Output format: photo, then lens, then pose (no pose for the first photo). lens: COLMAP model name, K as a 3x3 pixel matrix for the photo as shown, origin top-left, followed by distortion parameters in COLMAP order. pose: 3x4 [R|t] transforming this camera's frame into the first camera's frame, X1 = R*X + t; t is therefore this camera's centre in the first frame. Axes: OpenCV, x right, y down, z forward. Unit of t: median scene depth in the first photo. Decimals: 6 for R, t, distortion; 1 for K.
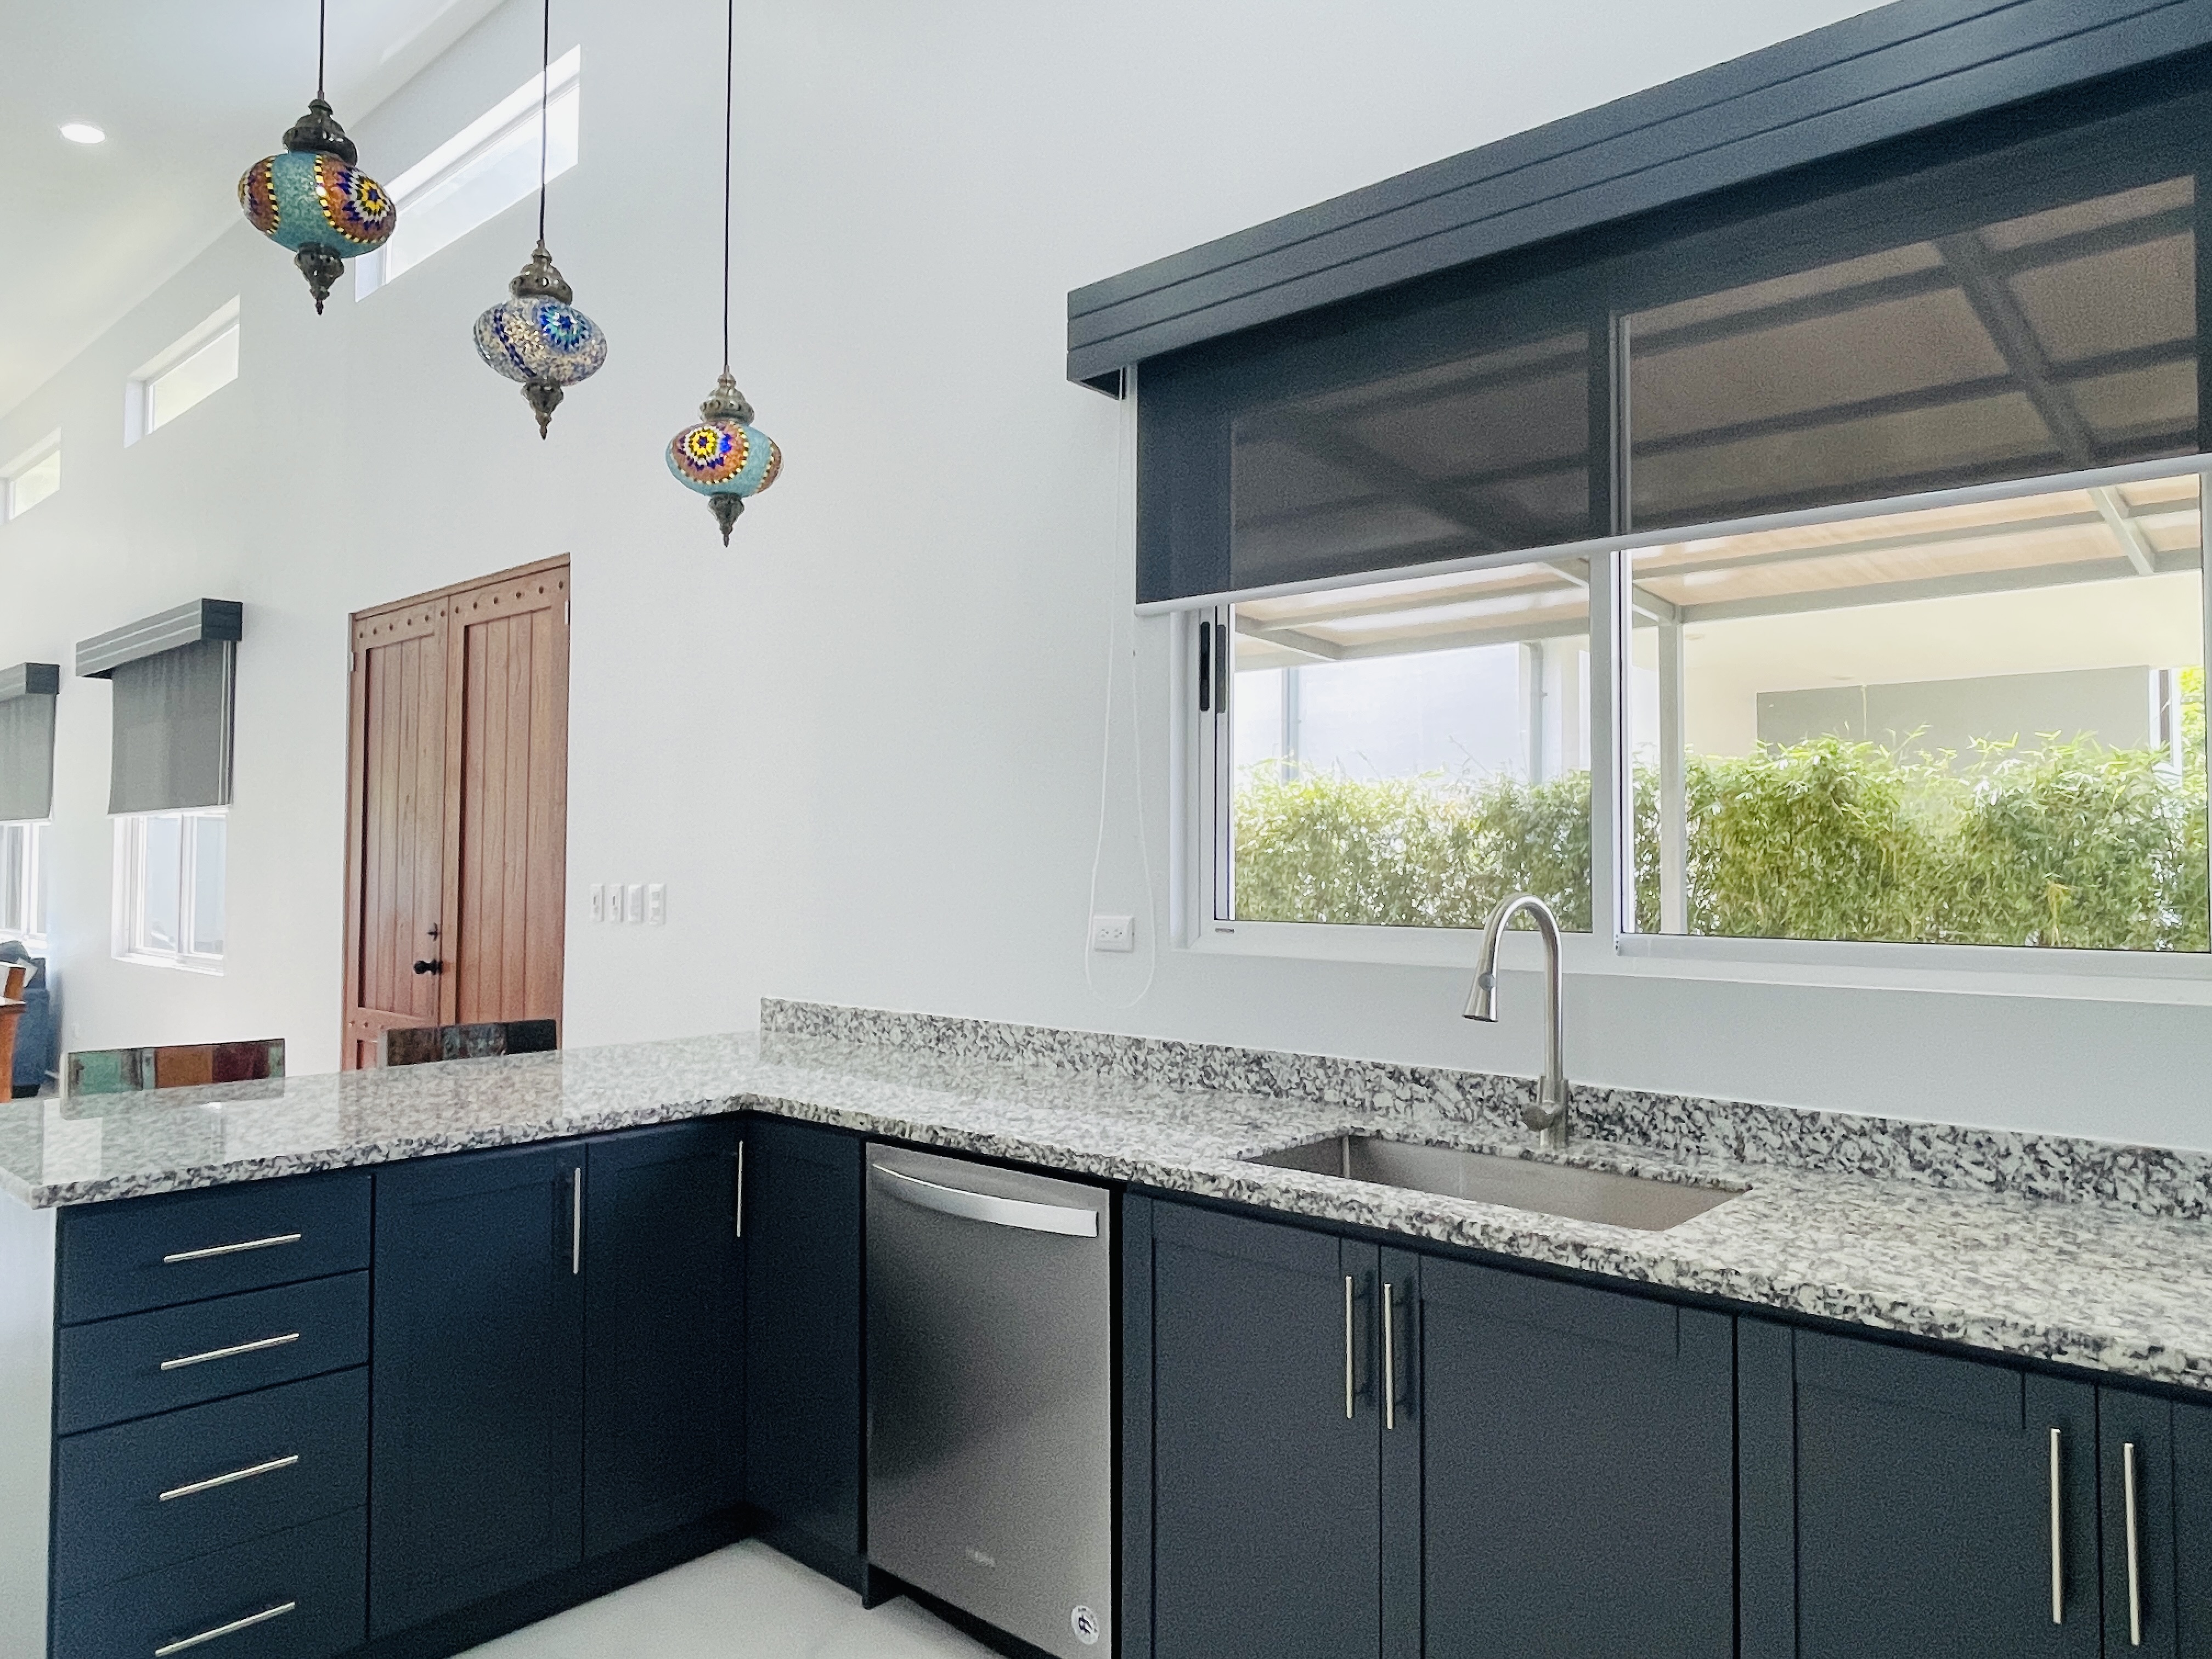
lens RADIAL K [[1420.2, 0, 1106.0], [0, 1420.2, 829.5], [0, 0, 1]] dist [-0.003167, -0.001396]
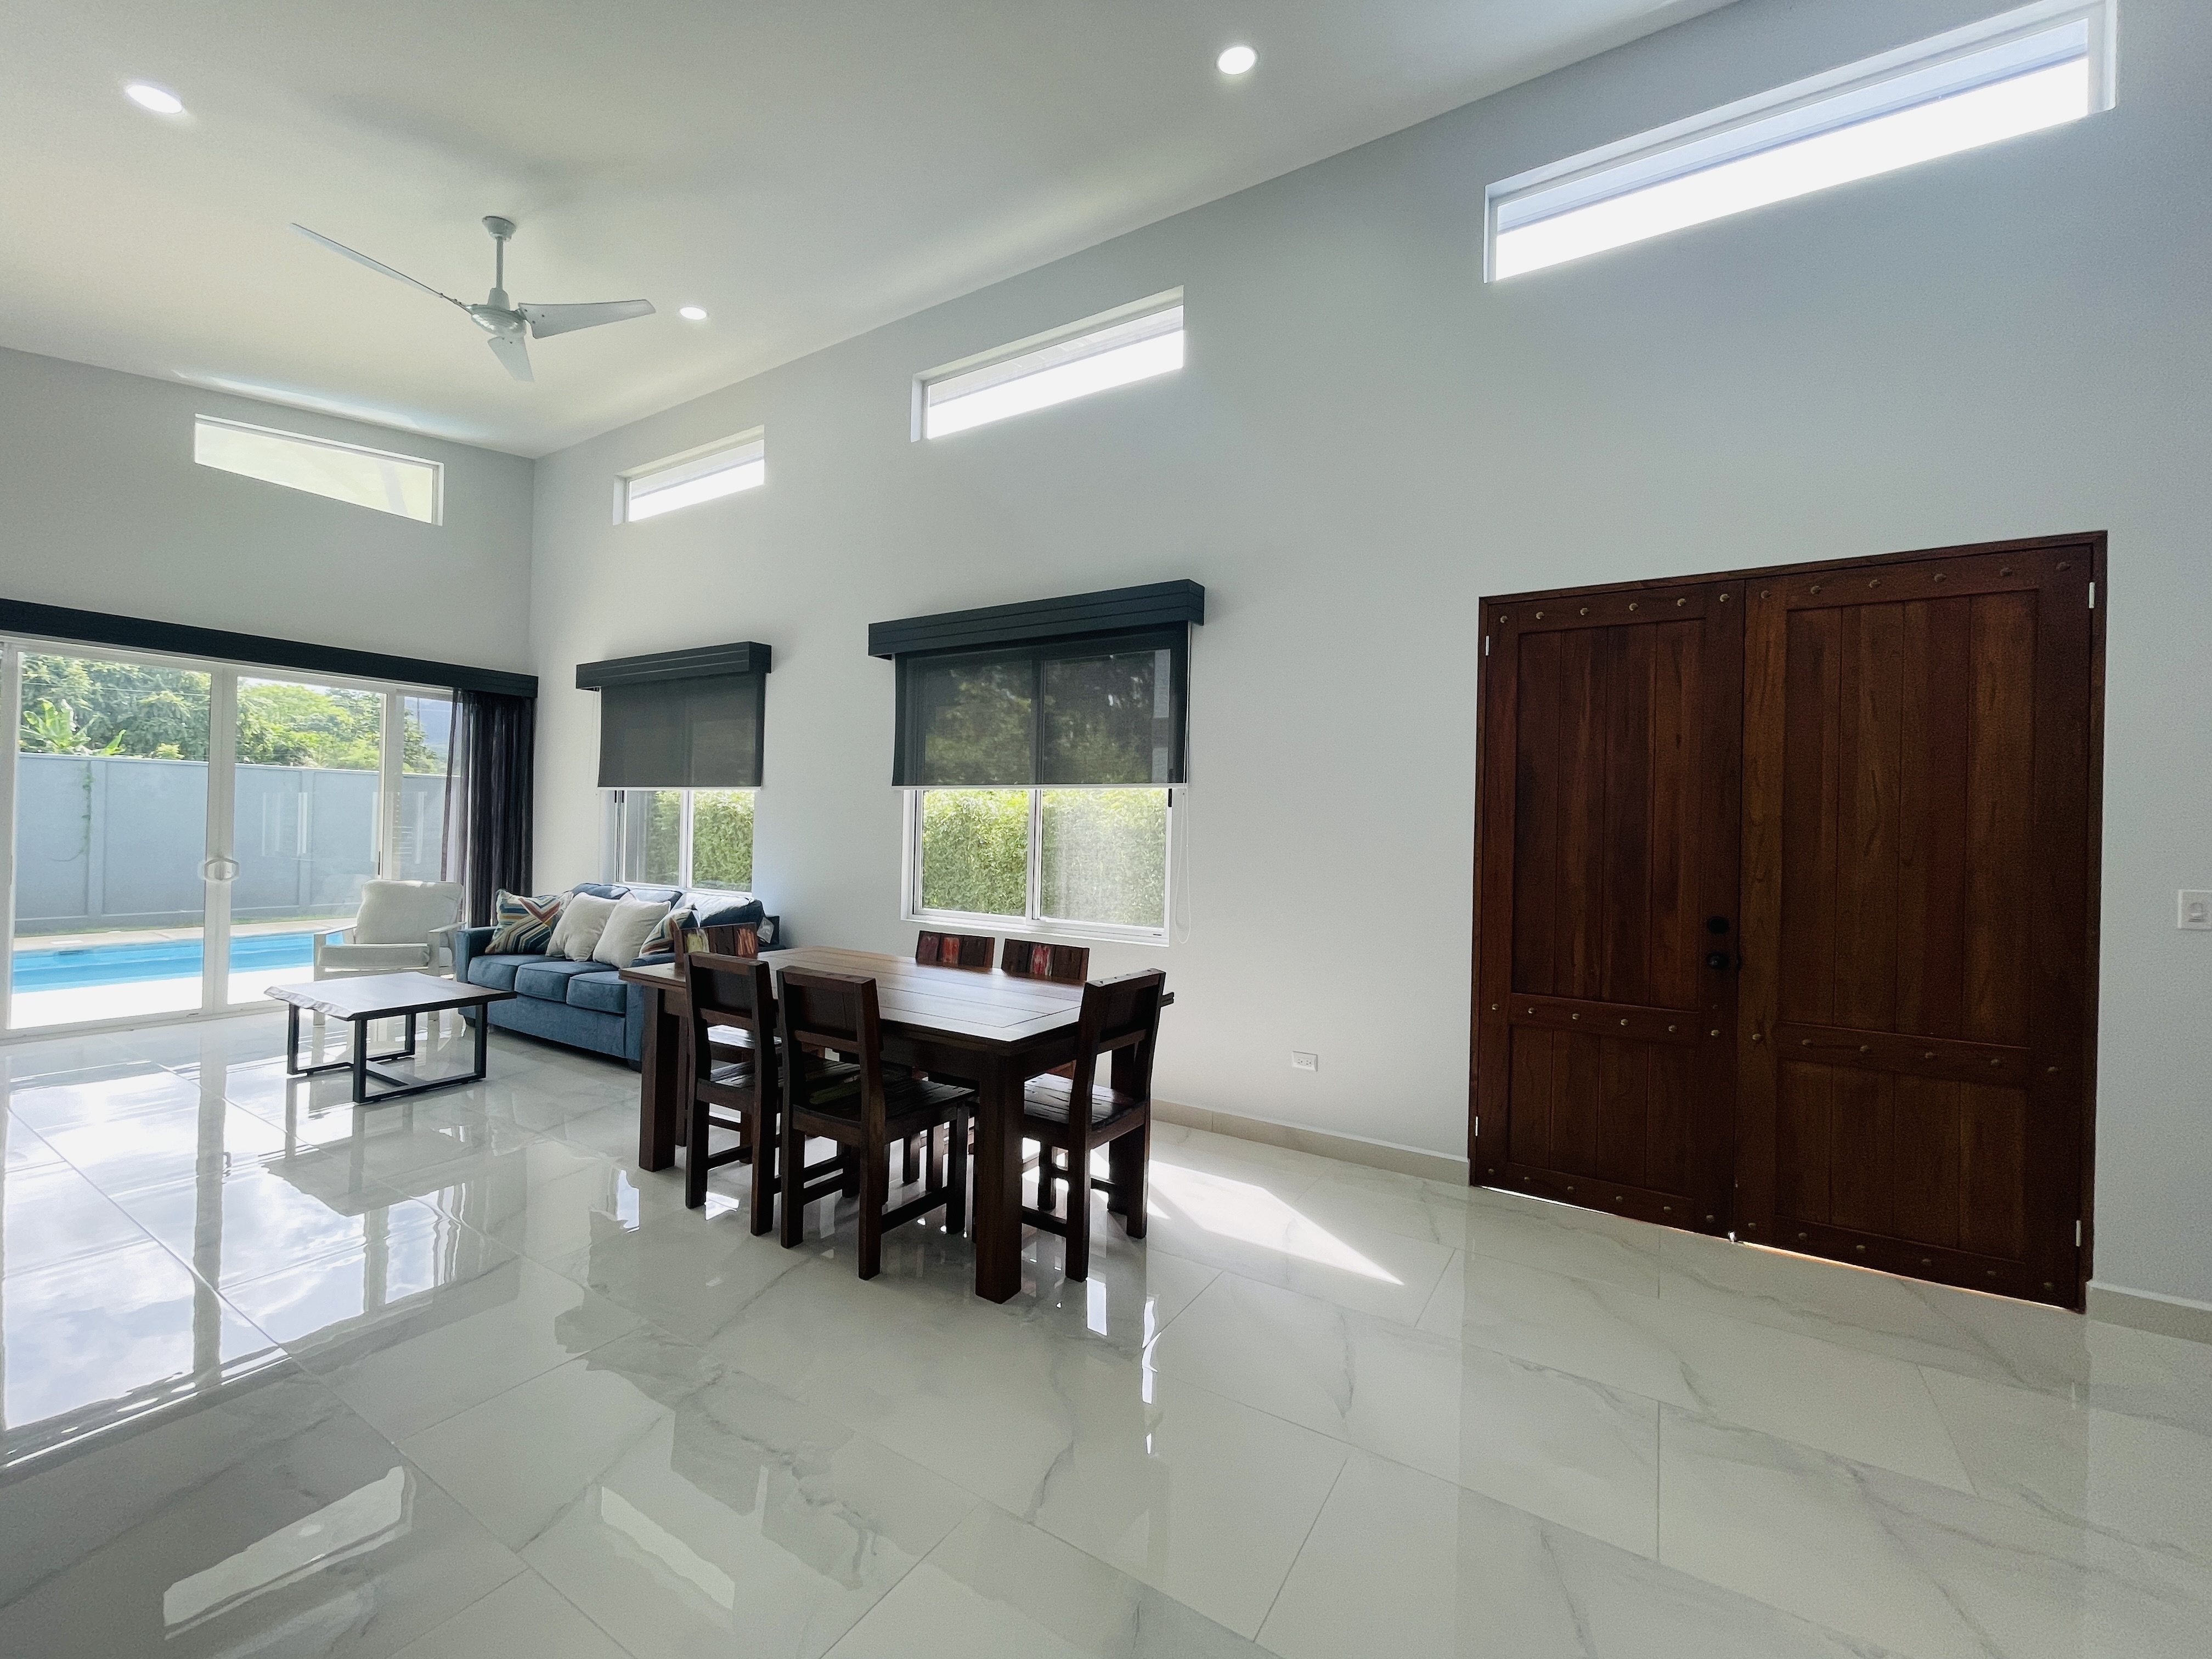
lens RADIAL K [[896.3, 0, 1106.0], [0, 896.3, 829.5], [0, 0, 1]] dist [0.001058, 0.000686]
pose [[0.987699, 0.013743, 0.155762, -0.649191], [-0.019176, 0.999257, 0.033430, -0.003957], [-0.155187, -0.036005, 0.987229, 0.299097]]
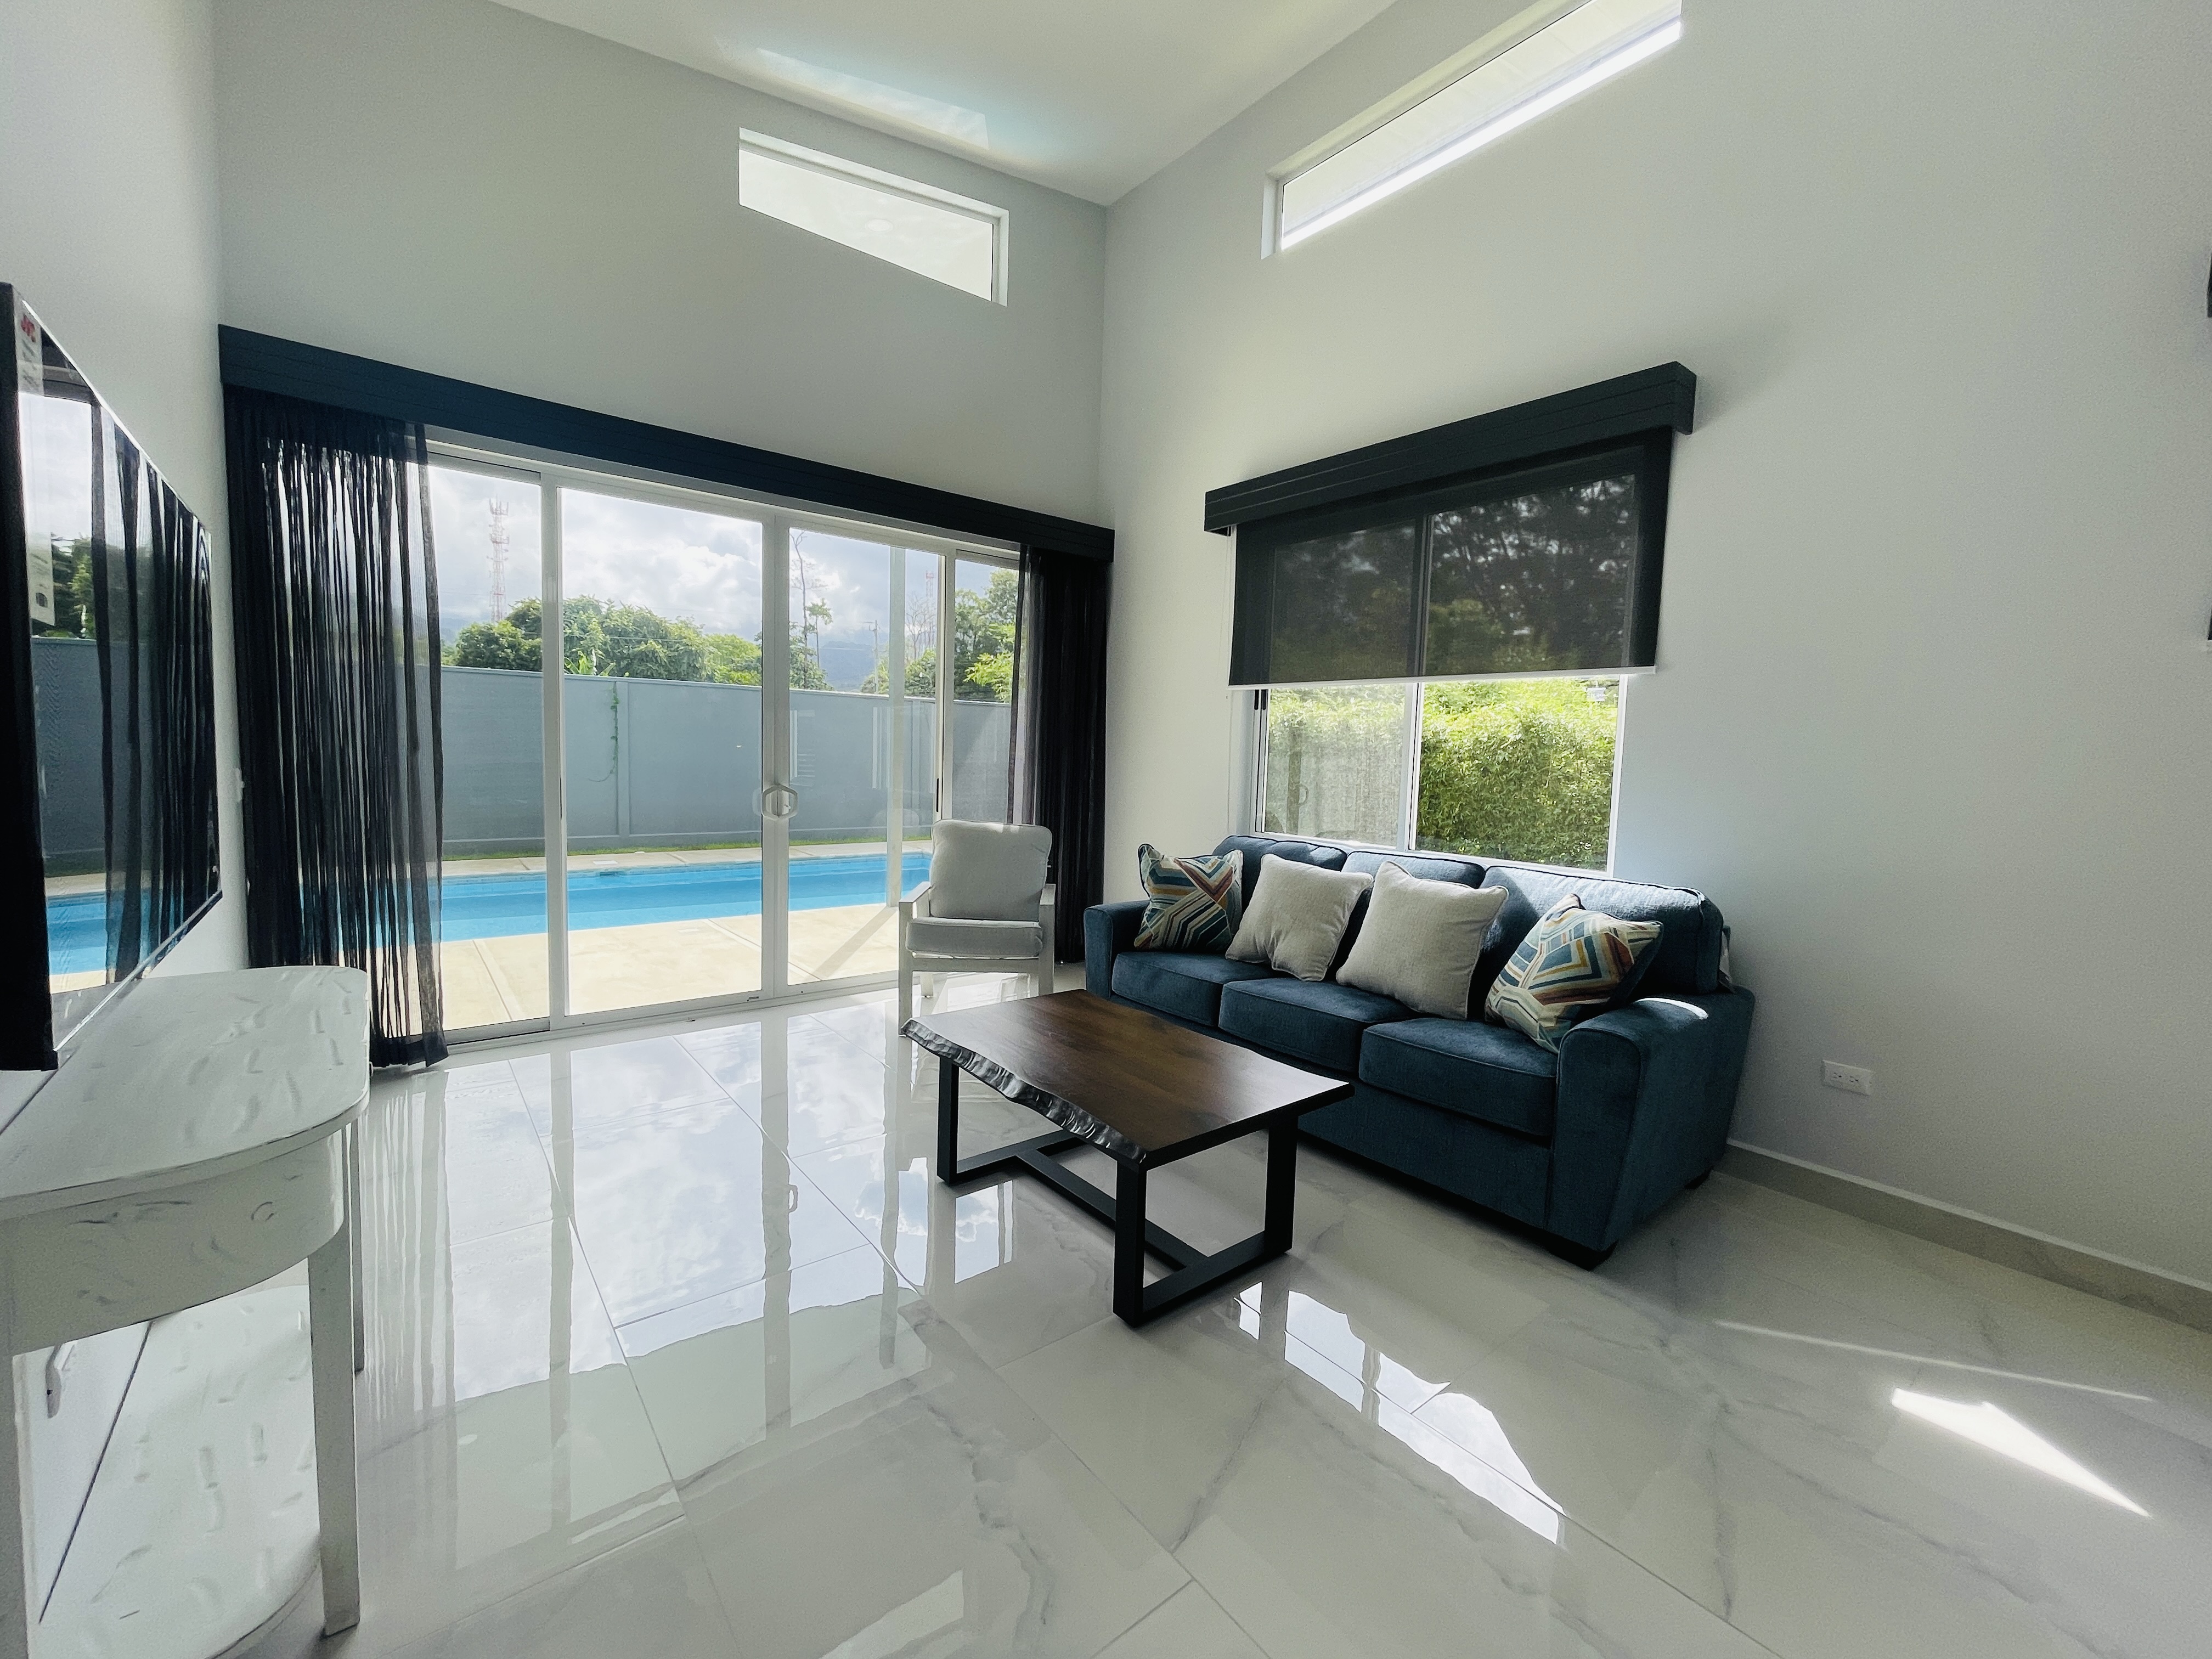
lens RADIAL K [[896.3, 0, 1106.0], [0, 896.3, 829.5], [0, 0, 1]] dist [0.001058, 0.000686]
pose [[0.983569, 0.037263, -0.176647, -0.979211], [-0.016892, 0.993170, 0.115450, 0.020135], [0.179743, -0.110569, 0.977480, 0.666253]]
